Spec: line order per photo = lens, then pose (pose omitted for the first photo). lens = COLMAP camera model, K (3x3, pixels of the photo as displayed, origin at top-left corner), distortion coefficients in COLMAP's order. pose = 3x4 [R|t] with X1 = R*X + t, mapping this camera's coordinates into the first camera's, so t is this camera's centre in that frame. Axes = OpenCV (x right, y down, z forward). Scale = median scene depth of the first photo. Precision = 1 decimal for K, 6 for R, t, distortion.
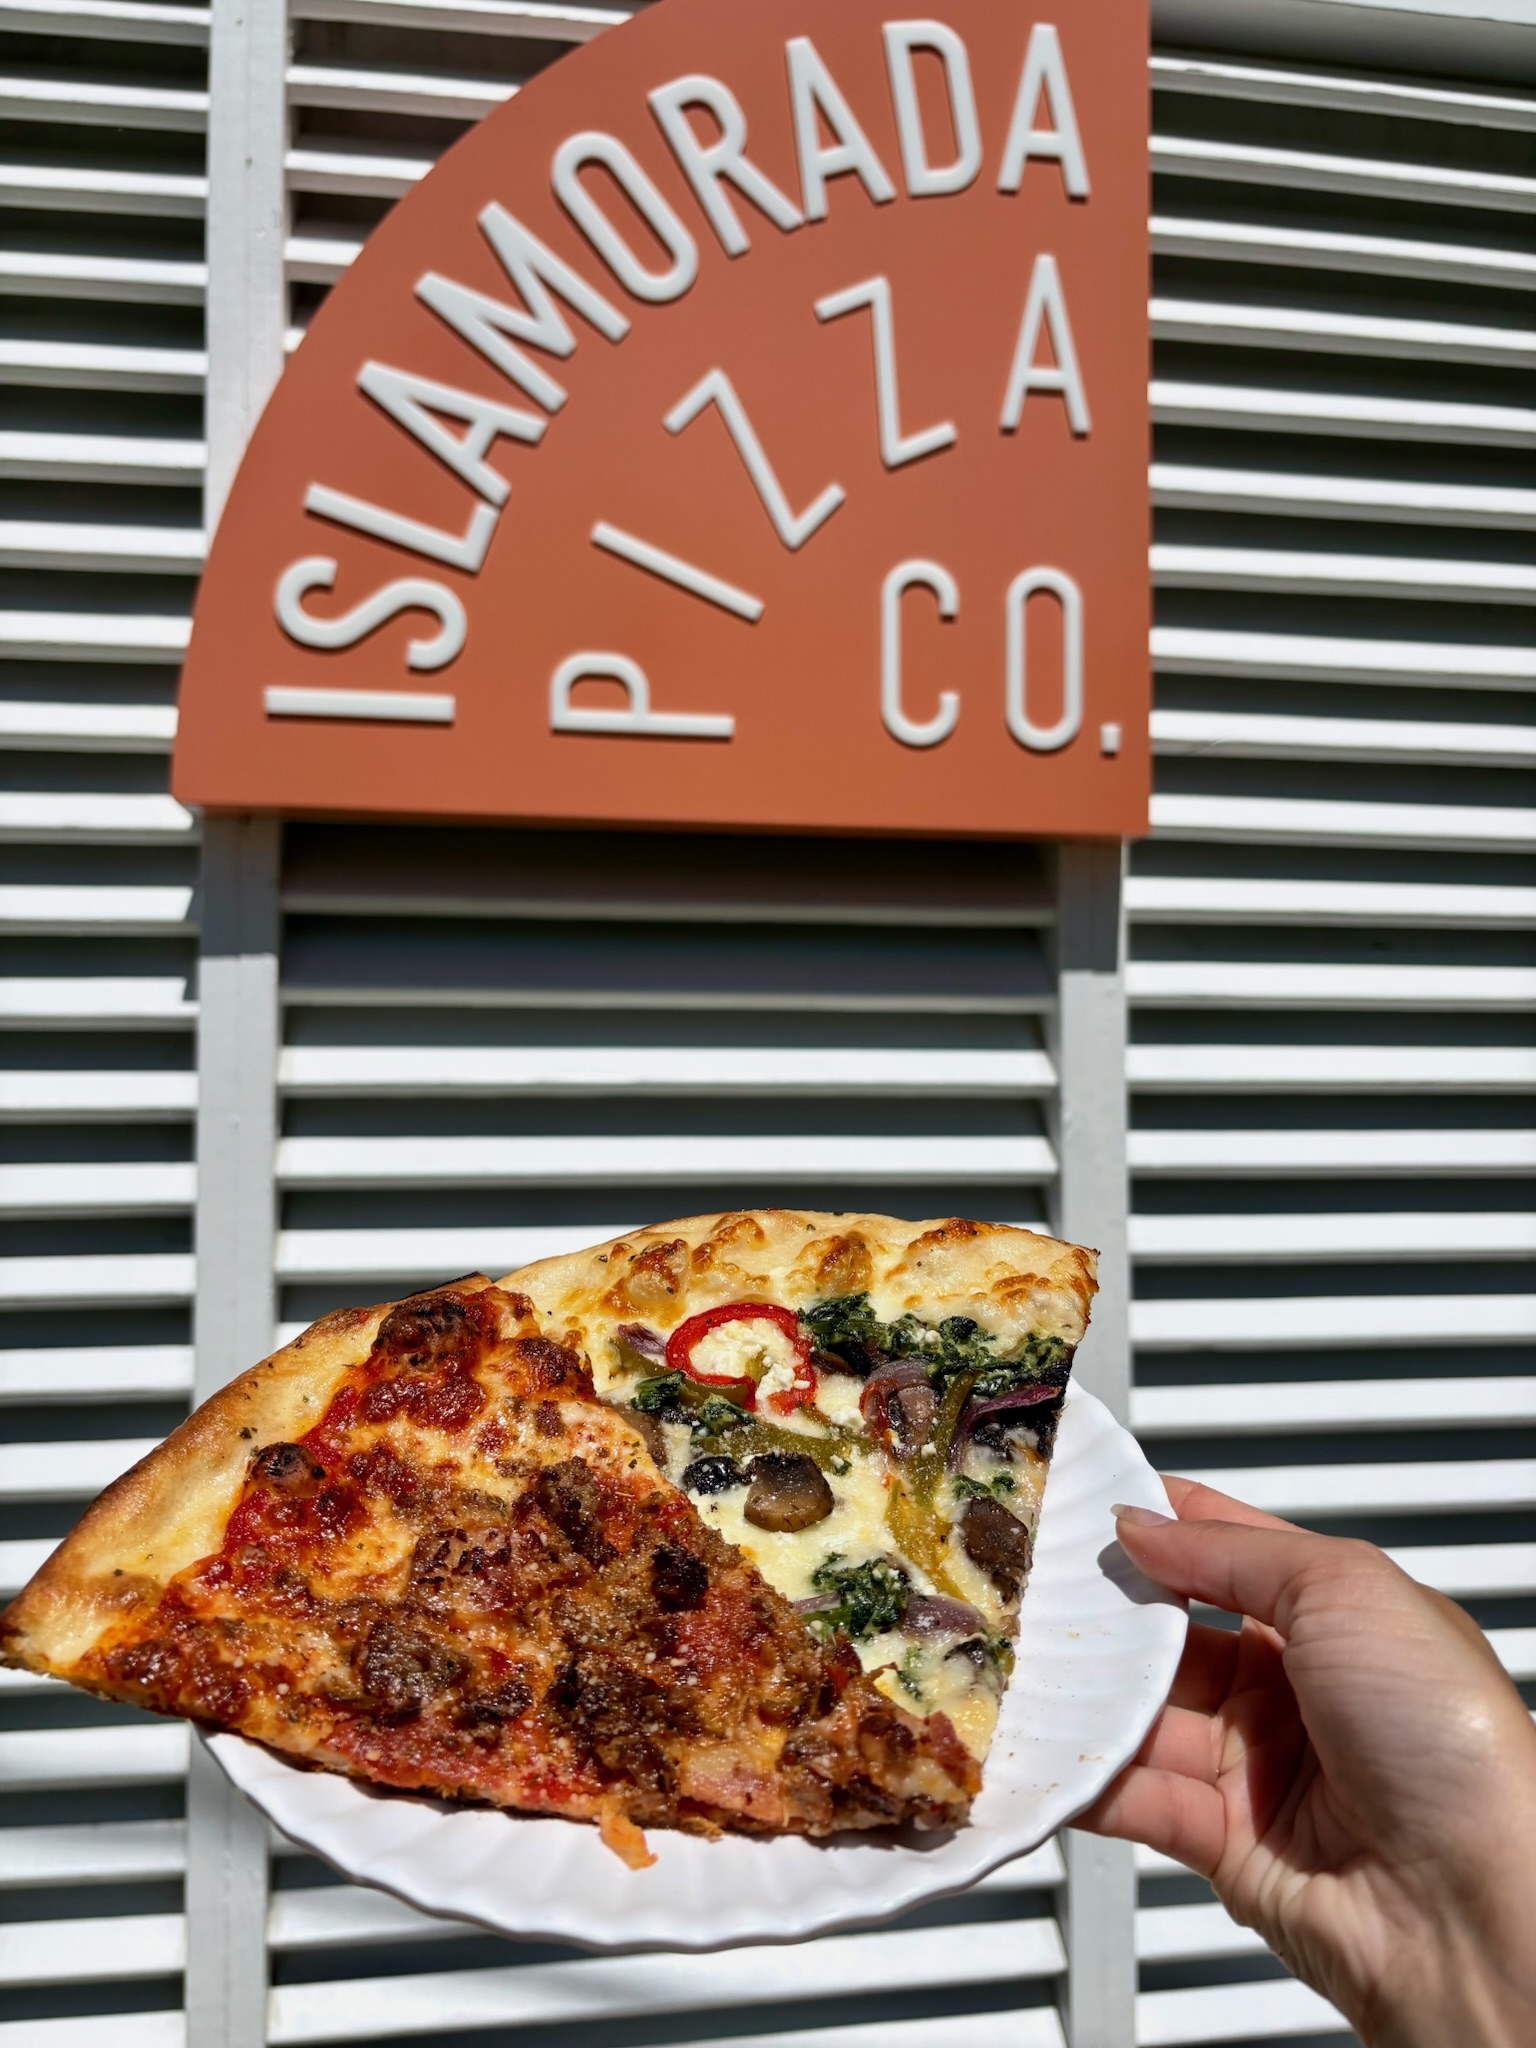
lens RADIAL K [[1359.3, 0, 768.0], [0, 1359.3, 1024.0], [0, 0, 1]] dist [0.002910, 0.000927]
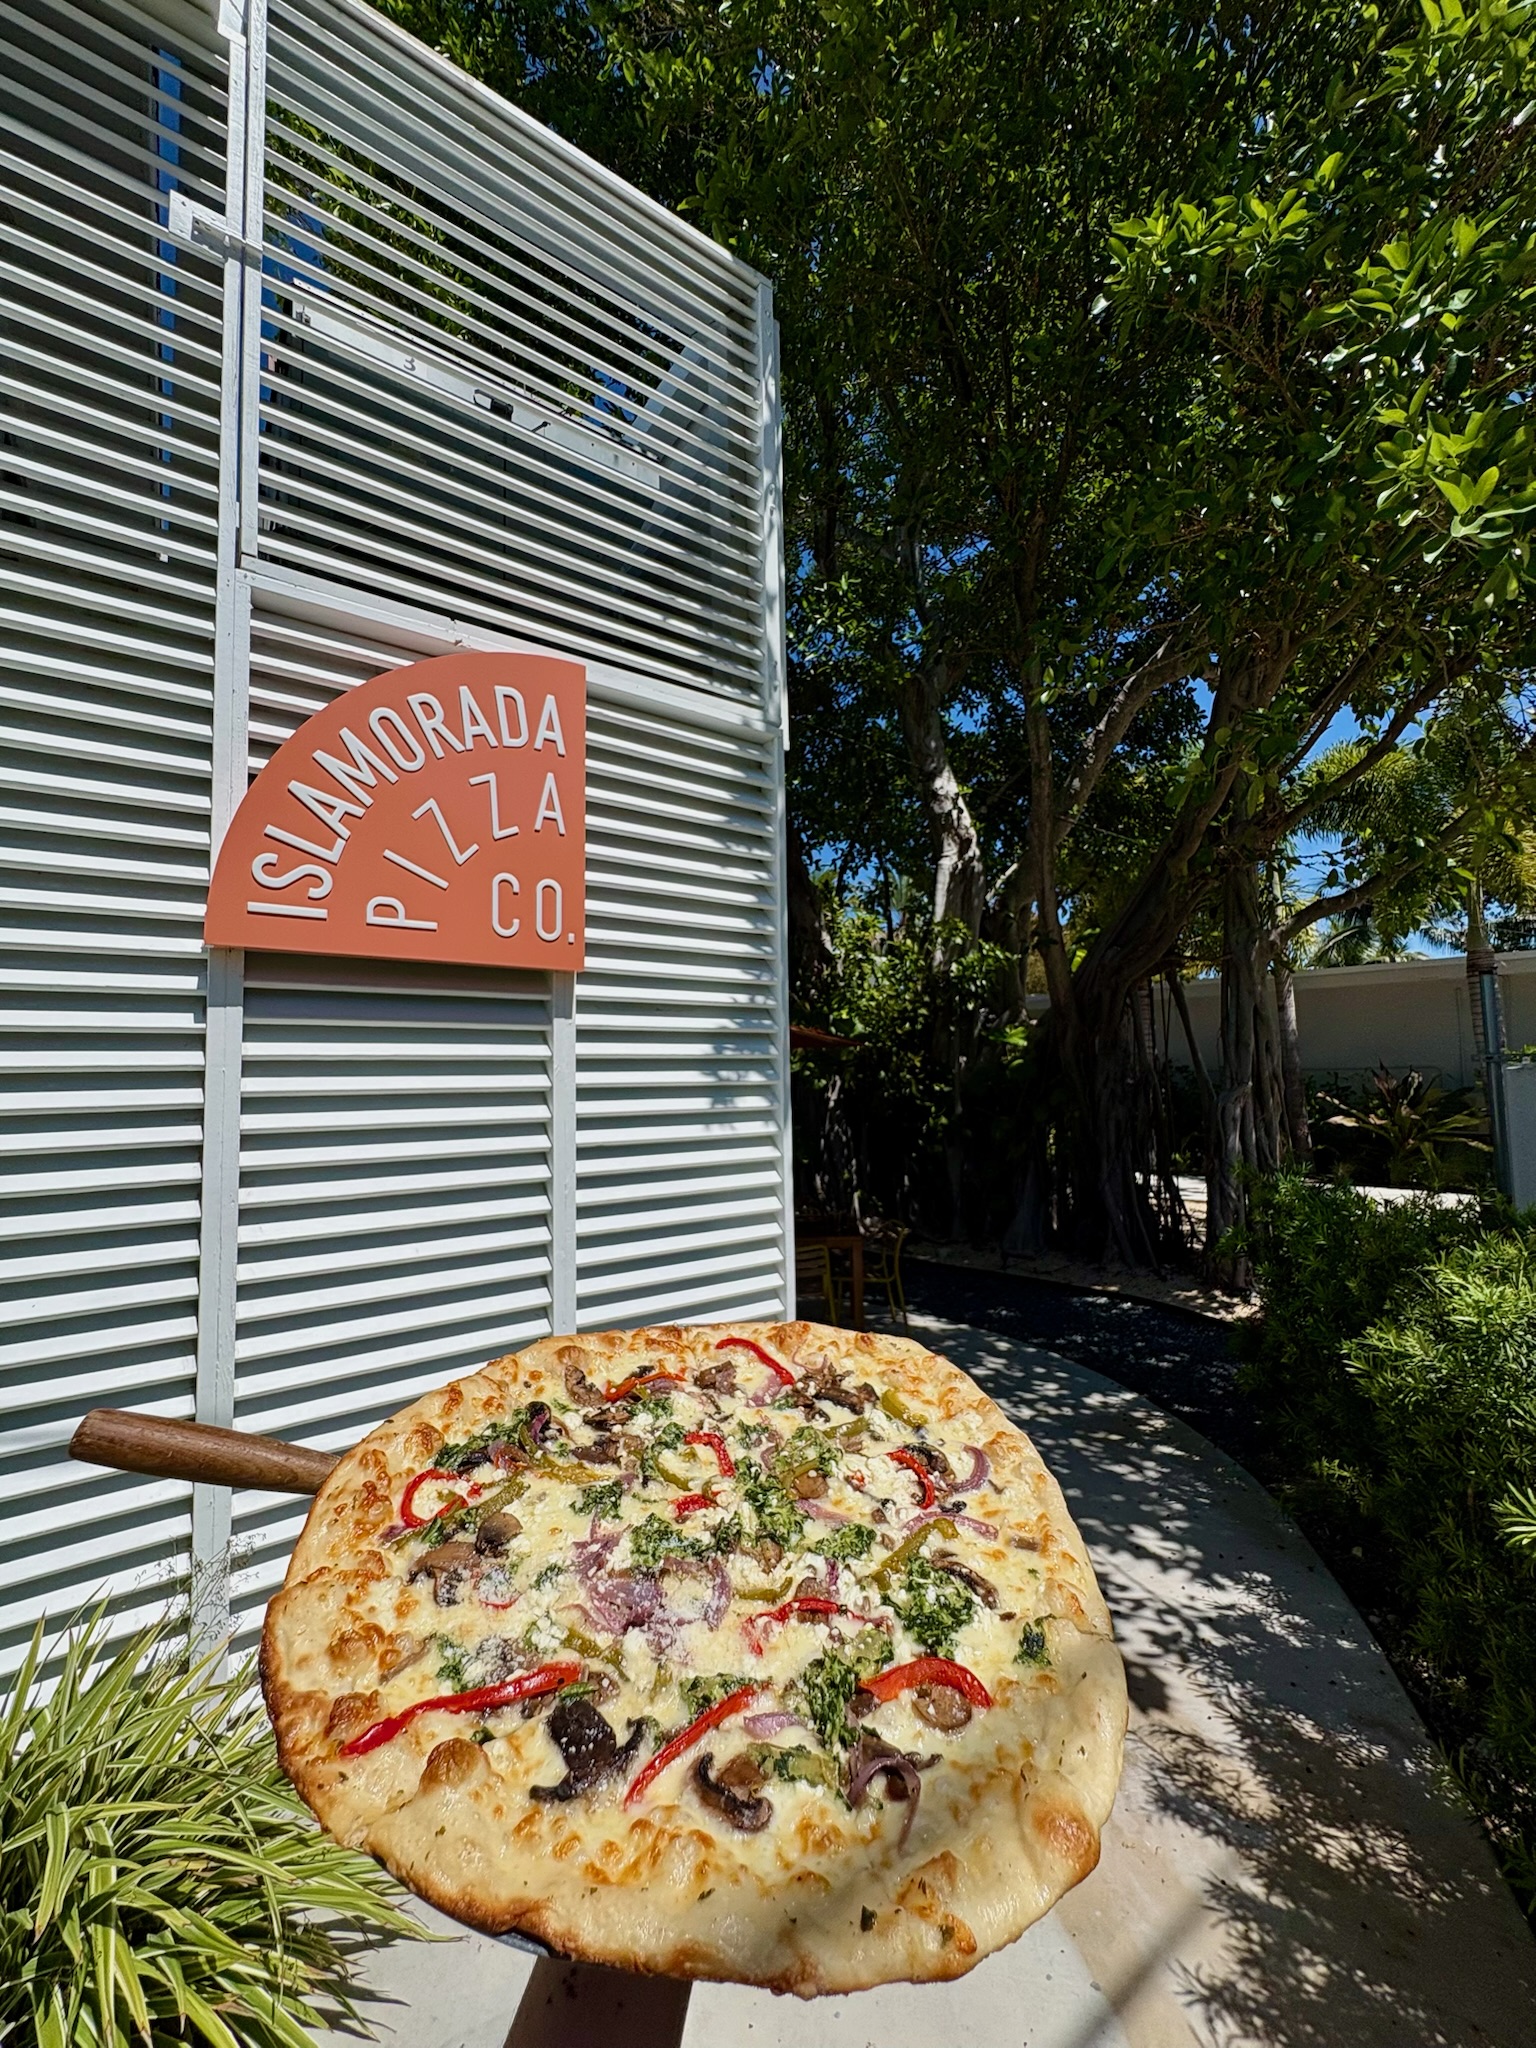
lens RADIAL K [[820.3, 0, 768.0], [0, 820.3, 1024.0], [0, 0, 1]] dist [-0.000007, -0.000023]
pose [[0.877740, 0.014070, 0.478930, -0.230420], [-0.000033, 0.999571, -0.029304, 0.028504], [-0.479136, 0.025705, 0.877364, -0.786451]]
